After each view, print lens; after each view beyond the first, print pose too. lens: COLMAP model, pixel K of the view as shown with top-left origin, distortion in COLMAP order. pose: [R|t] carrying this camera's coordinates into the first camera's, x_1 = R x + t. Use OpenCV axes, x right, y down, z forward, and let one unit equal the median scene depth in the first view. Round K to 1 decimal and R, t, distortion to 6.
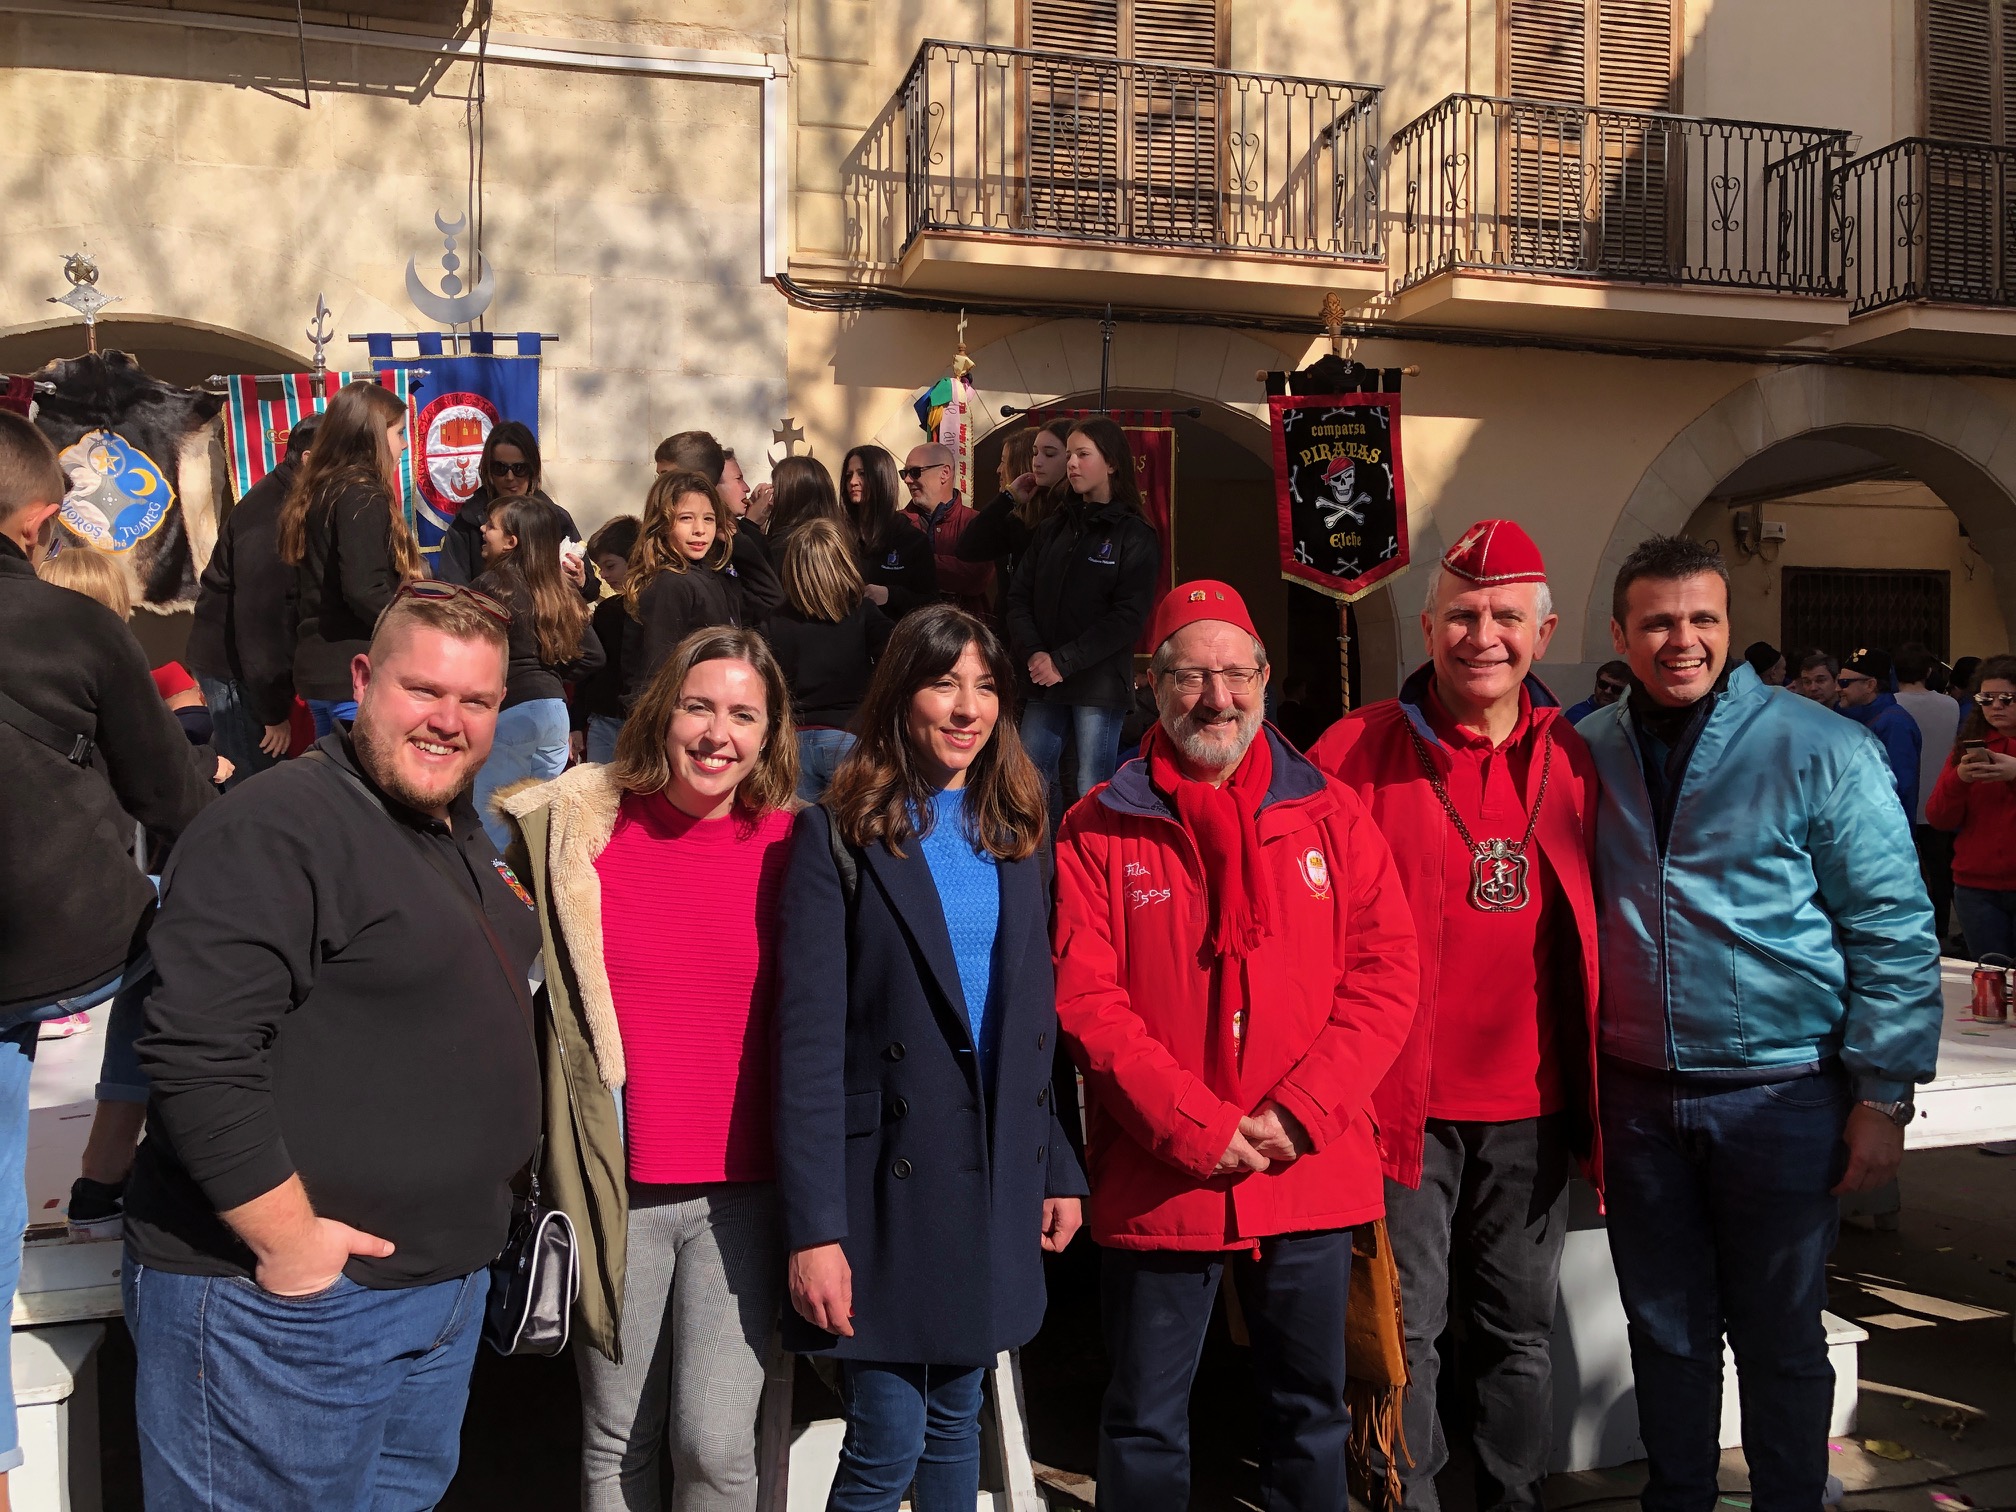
lens RADIAL K [[1653.0, 0, 998.2], [0, 1653.0, 733.2], [0, 0, 1]] dist [0.025312, -0.015566]
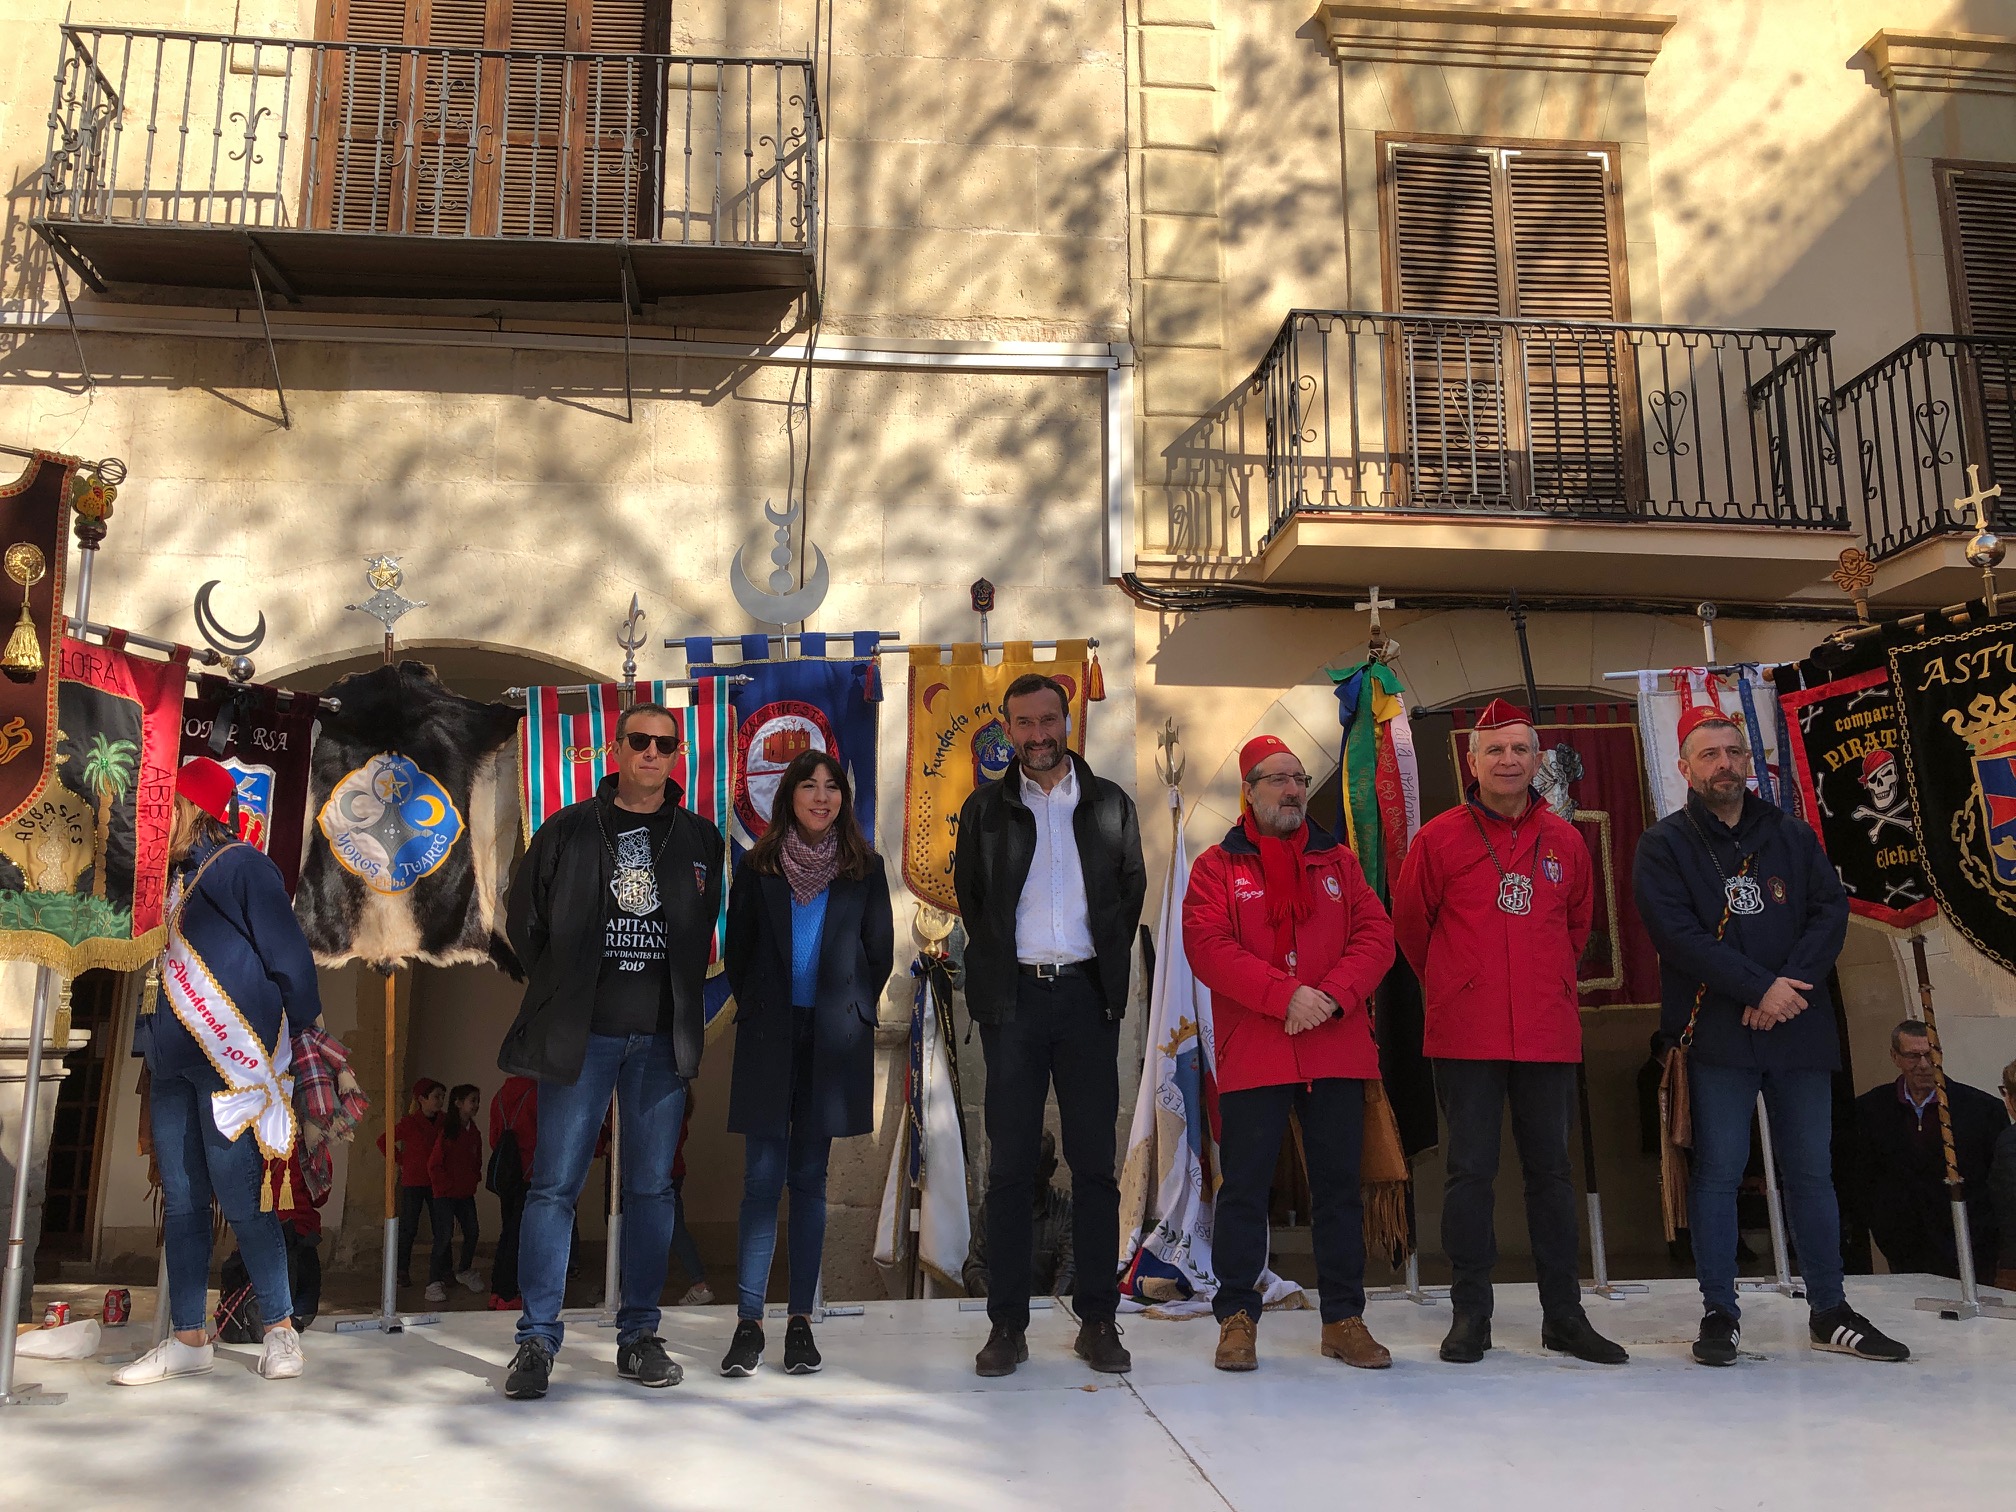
lens RADIAL K [[1653.0, 0, 971.8], [0, 1653.0, 722.9], [0, 0, 1]] dist [0.025312, -0.015566]
pose [[0.985548, -0.029674, -0.166777, -0.089468], [-0.006298, 0.977438, -0.211129, -0.015893], [0.169279, 0.209128, 0.963125, 0.201951]]
